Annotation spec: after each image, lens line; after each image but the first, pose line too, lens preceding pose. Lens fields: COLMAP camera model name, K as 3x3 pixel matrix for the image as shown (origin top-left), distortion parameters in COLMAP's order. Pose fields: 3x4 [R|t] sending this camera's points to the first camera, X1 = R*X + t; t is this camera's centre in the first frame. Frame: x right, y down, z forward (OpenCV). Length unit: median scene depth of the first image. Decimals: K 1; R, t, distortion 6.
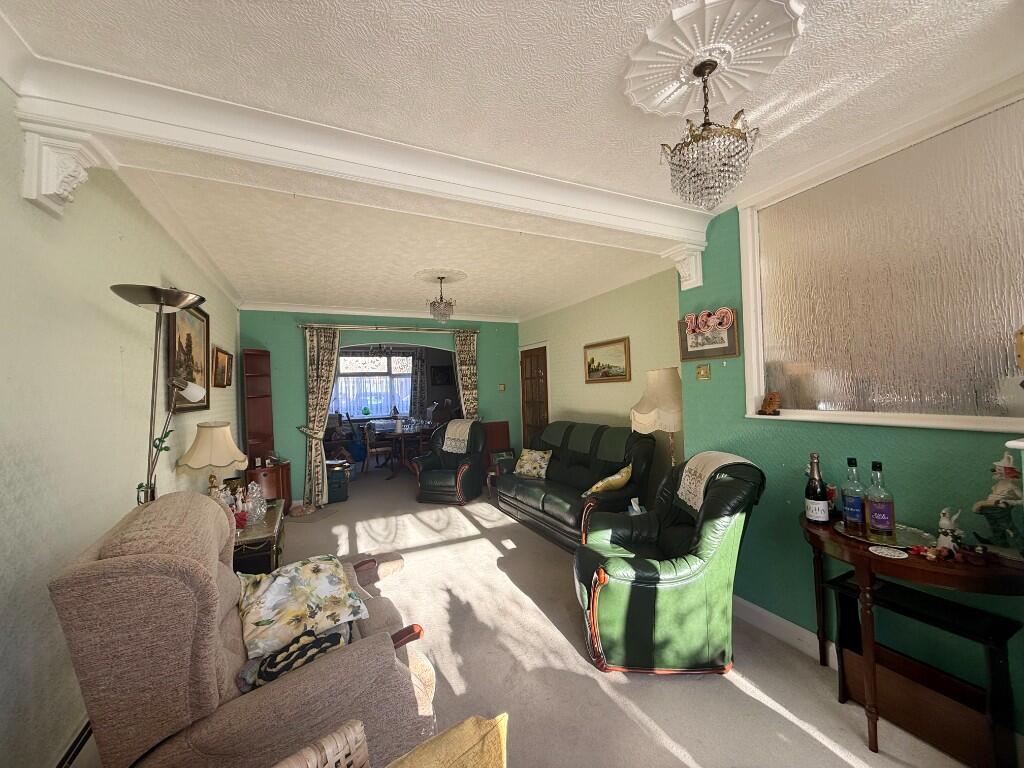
lens RADIAL K [[405.4, 0, 506.6], [0, 405.4, 383.7], [0, 0, 1]] dist [-0.000022, 0.000220]
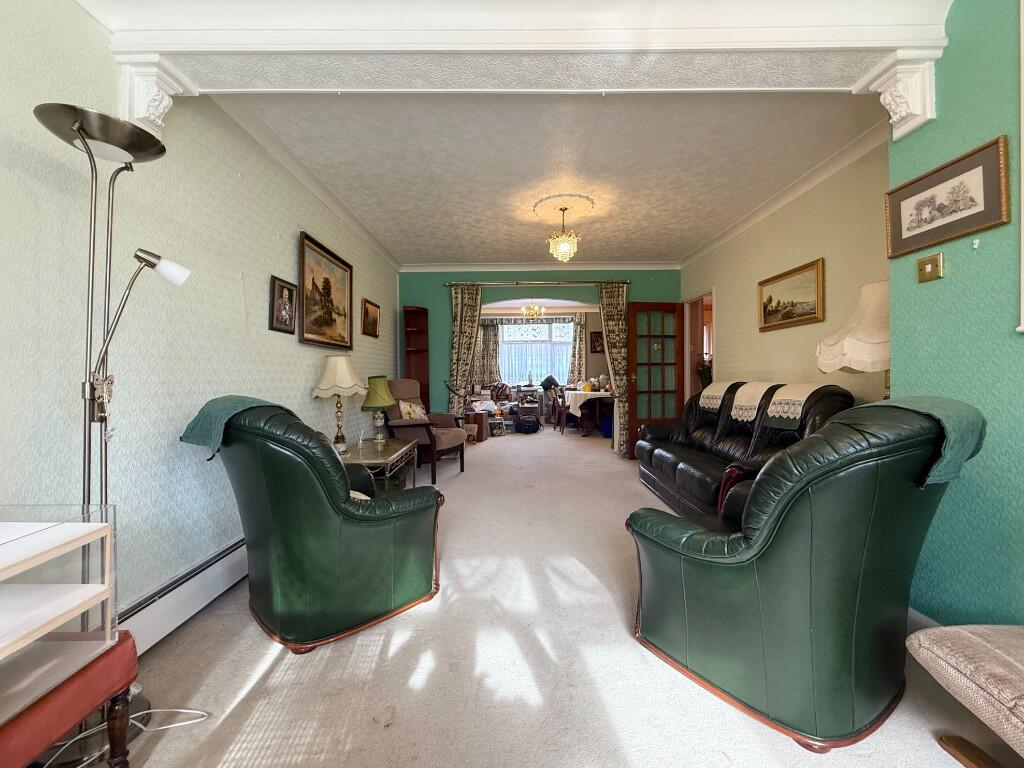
lens RADIAL K [[407.5, 0, 512.0], [0, 407.5, 384.0], [0, 0, 1]] dist [-0.001043, -0.000051]
pose [[0.907791, 0.023212, -0.418780, 0.096046], [-0.003201, 0.998822, 0.048425, 0.064840], [0.419410, -0.042619, 0.906796, 0.097348]]
